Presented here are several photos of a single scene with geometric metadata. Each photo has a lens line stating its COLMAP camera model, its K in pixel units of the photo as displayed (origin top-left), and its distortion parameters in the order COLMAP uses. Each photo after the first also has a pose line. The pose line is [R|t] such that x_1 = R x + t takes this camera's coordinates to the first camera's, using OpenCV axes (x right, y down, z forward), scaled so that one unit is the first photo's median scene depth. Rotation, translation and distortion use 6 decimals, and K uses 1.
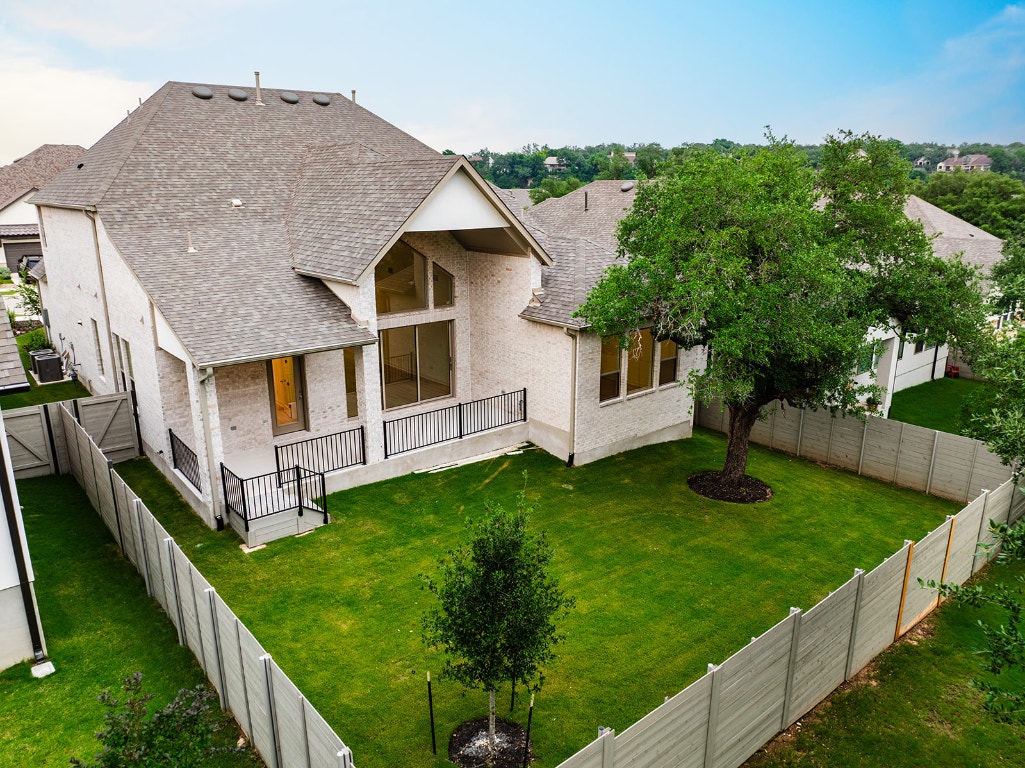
lens RADIAL K [[718.6, 0, 512.9], [0, 718.6, 386.2], [0, 0, 1]] dist [-0.046416, -0.000326]
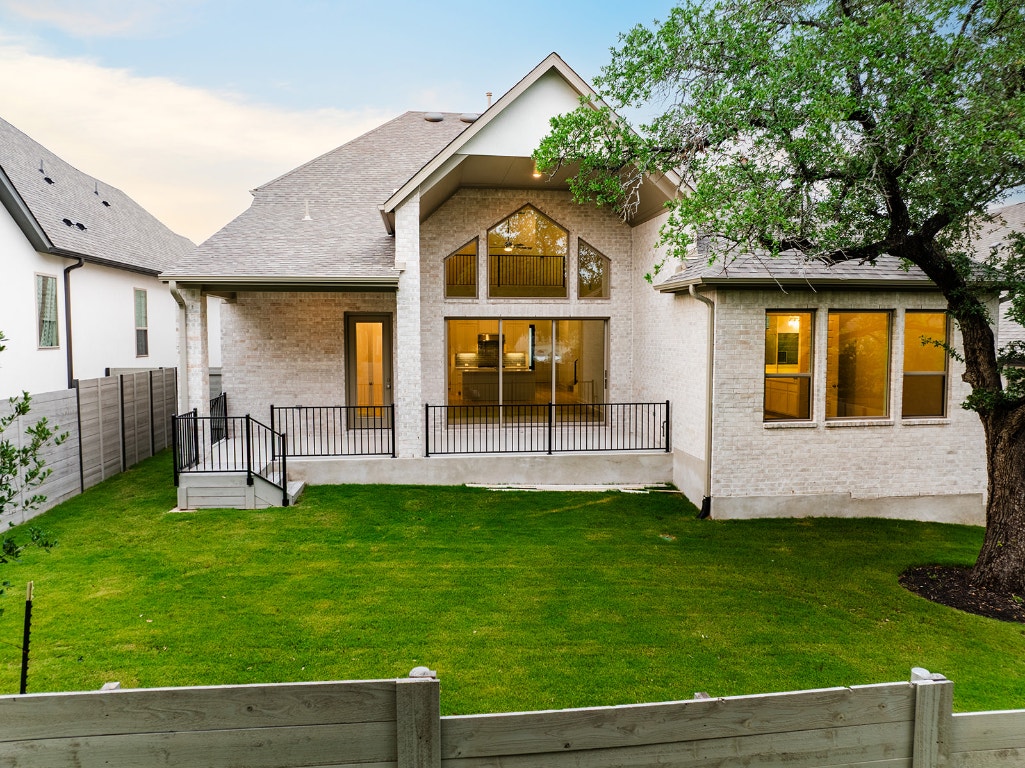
lens RADIAL K [[718.6, 0, 515.5], [0, 718.6, 383.9], [0, 0, 1]] dist [-0.046416, -0.000326]
pose [[0.837603, 0.035529, -0.545123, 0.275401], [-0.145464, 0.976361, -0.159875, 0.121056], [0.526556, 0.213207, 0.822971, 0.384982]]
